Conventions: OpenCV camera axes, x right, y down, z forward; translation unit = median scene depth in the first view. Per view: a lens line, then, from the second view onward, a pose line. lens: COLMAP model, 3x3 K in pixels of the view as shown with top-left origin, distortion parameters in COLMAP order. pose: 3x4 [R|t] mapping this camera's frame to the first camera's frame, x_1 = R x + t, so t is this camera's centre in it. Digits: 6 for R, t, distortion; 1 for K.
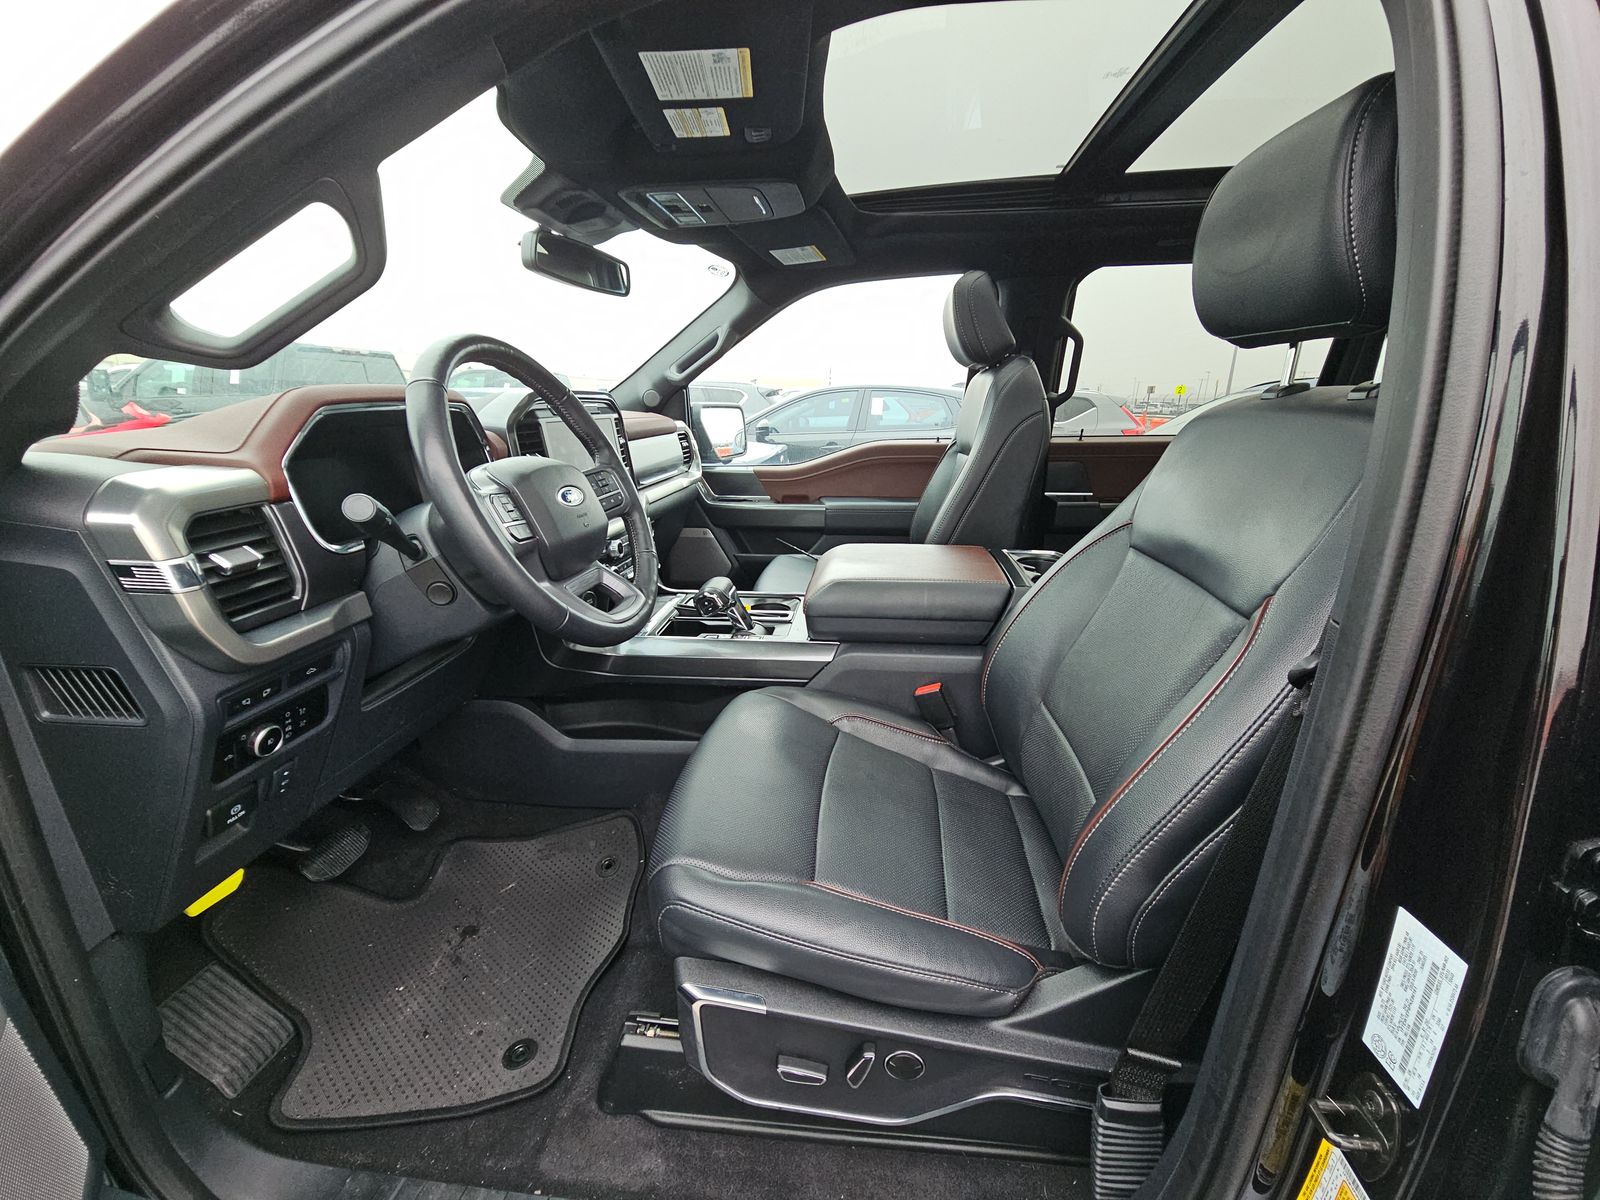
lens RADIAL K [[640.8, 0, 800.0], [0, 640.8, 600.0], [0, 0, 1]] dist [0.010009, -0.007600]
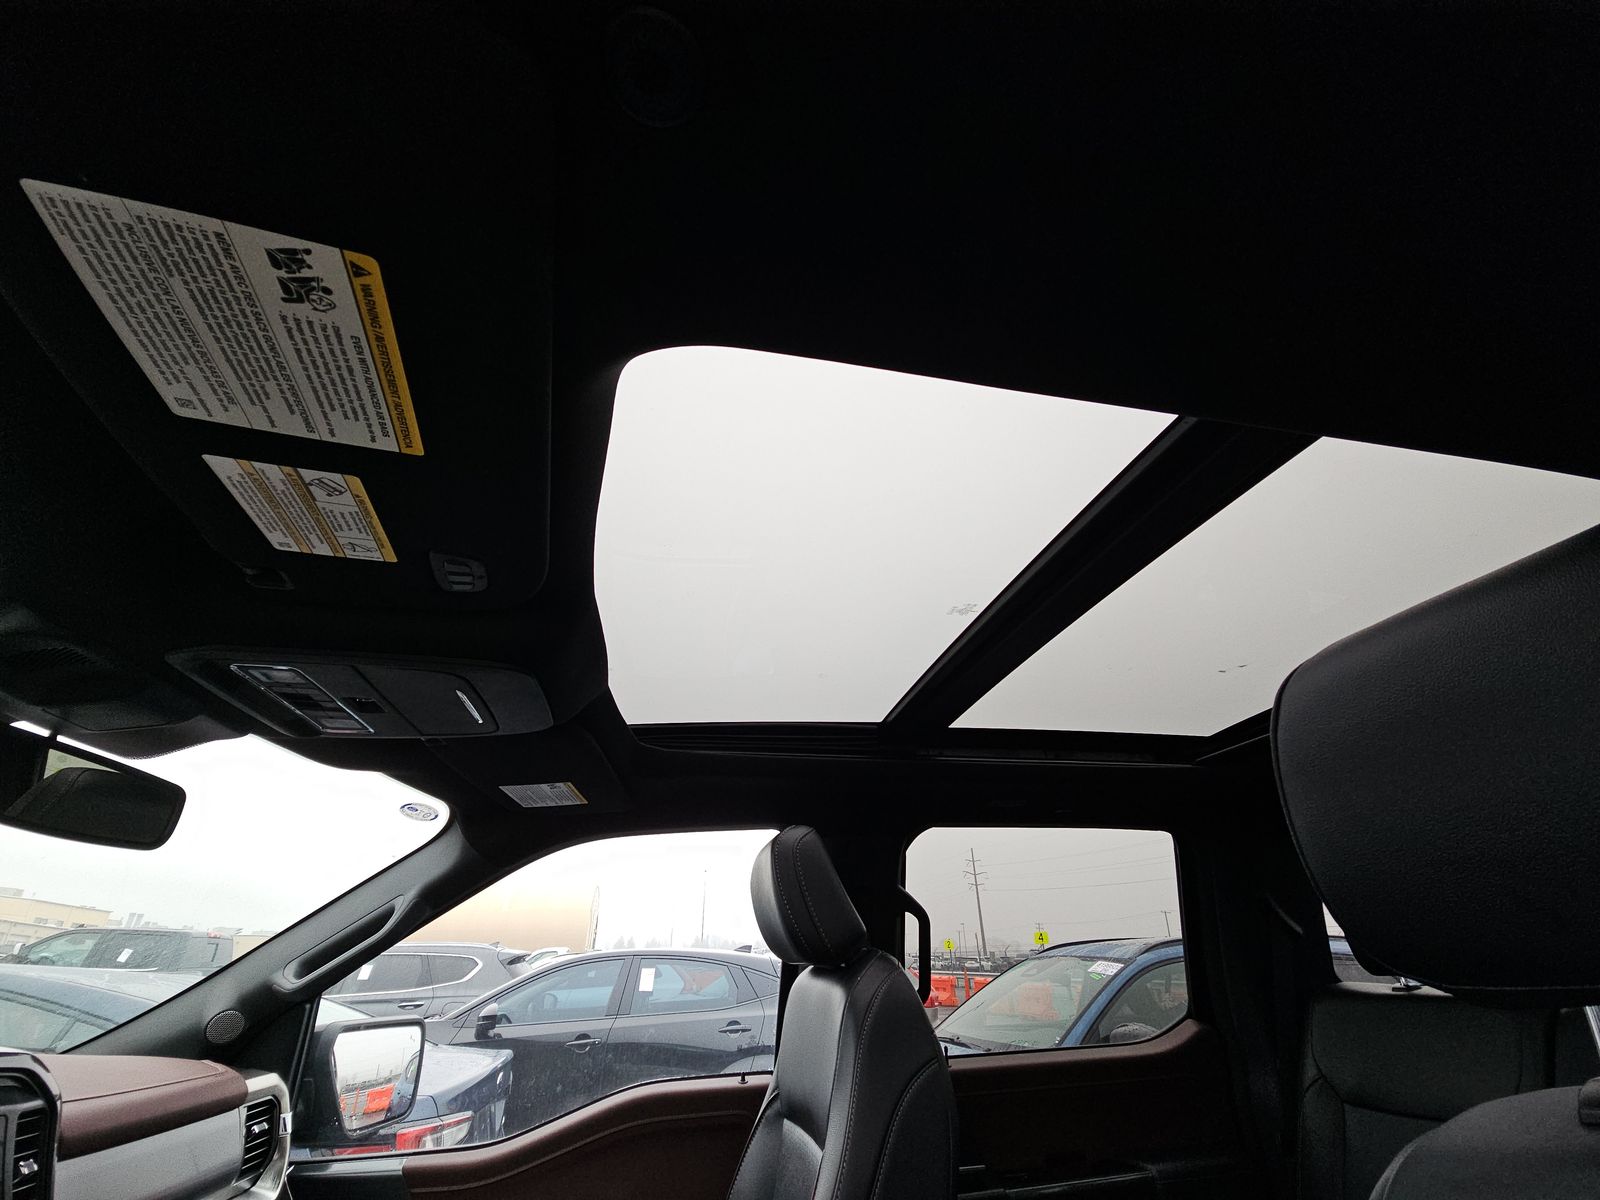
lens RADIAL K [[640.8, 0, 800.0], [0, 640.8, 600.0], [0, 0, 1]] dist [0.010009, -0.007600]
pose [[0.949330, 0.137322, 0.282692, 0.032466], [0.110000, 0.697414, -0.708177, -0.163435], [-0.294401, 0.703390, 0.646971, 0.324966]]
